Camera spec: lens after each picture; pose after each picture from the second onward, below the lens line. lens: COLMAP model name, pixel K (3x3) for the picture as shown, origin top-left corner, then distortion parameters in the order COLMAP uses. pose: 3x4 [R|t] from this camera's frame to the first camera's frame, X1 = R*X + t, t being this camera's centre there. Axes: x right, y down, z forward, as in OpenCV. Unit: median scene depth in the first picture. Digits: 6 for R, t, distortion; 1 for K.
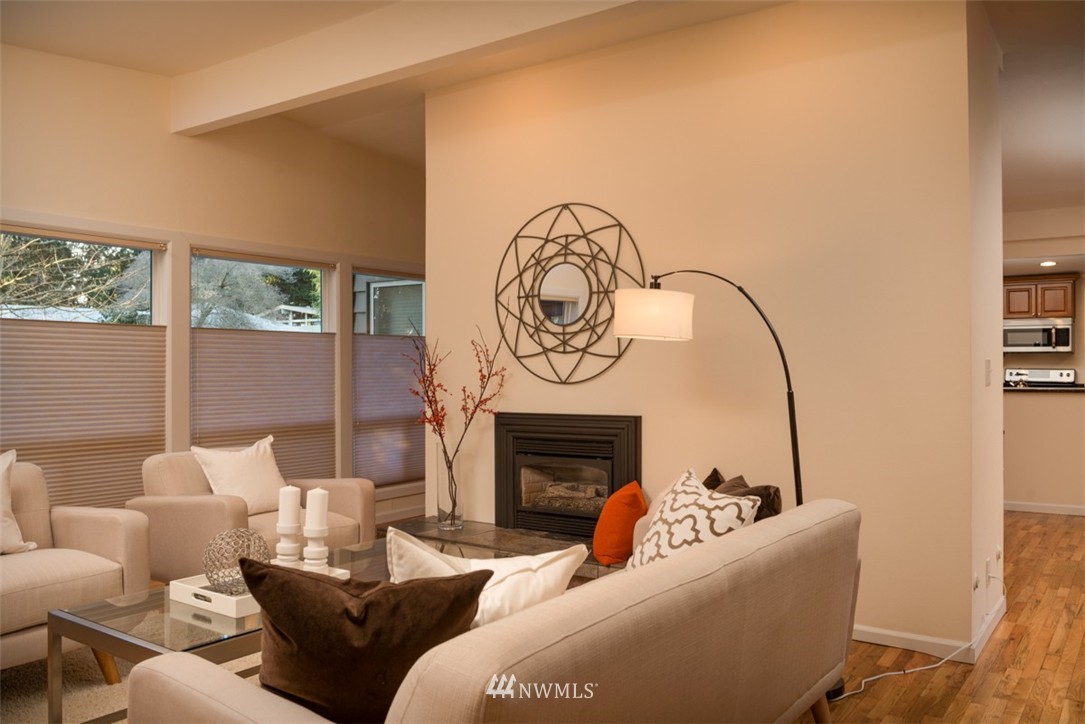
lens RADIAL K [[870.9, 0, 541.0], [0, 870.9, 361.8], [0, 0, 1]] dist [-0.029630, 0.005606]
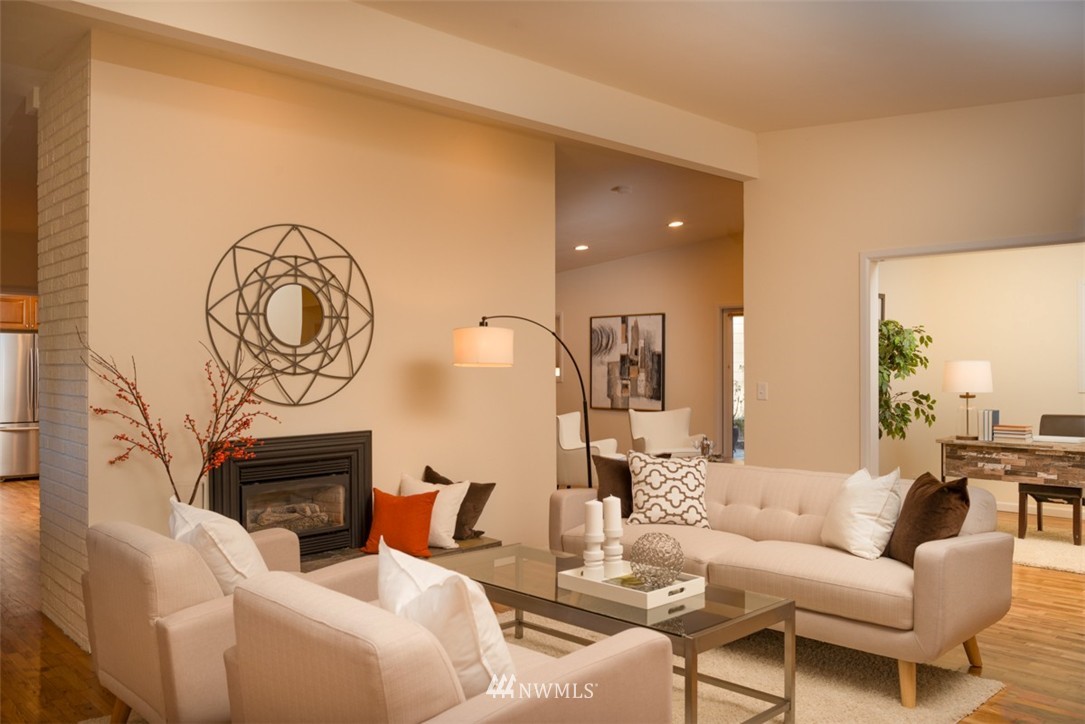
lens RADIAL K [[870.9, 0, 542.0], [0, 870.9, 364.4], [0, 0, 1]] dist [-0.029630, 0.005606]
pose [[0.168691, 0.002101, 0.985667, -0.903378], [-0.001754, 0.999997, -0.001831, -0.020509], [-0.985667, -0.001420, 0.168694, 0.555737]]
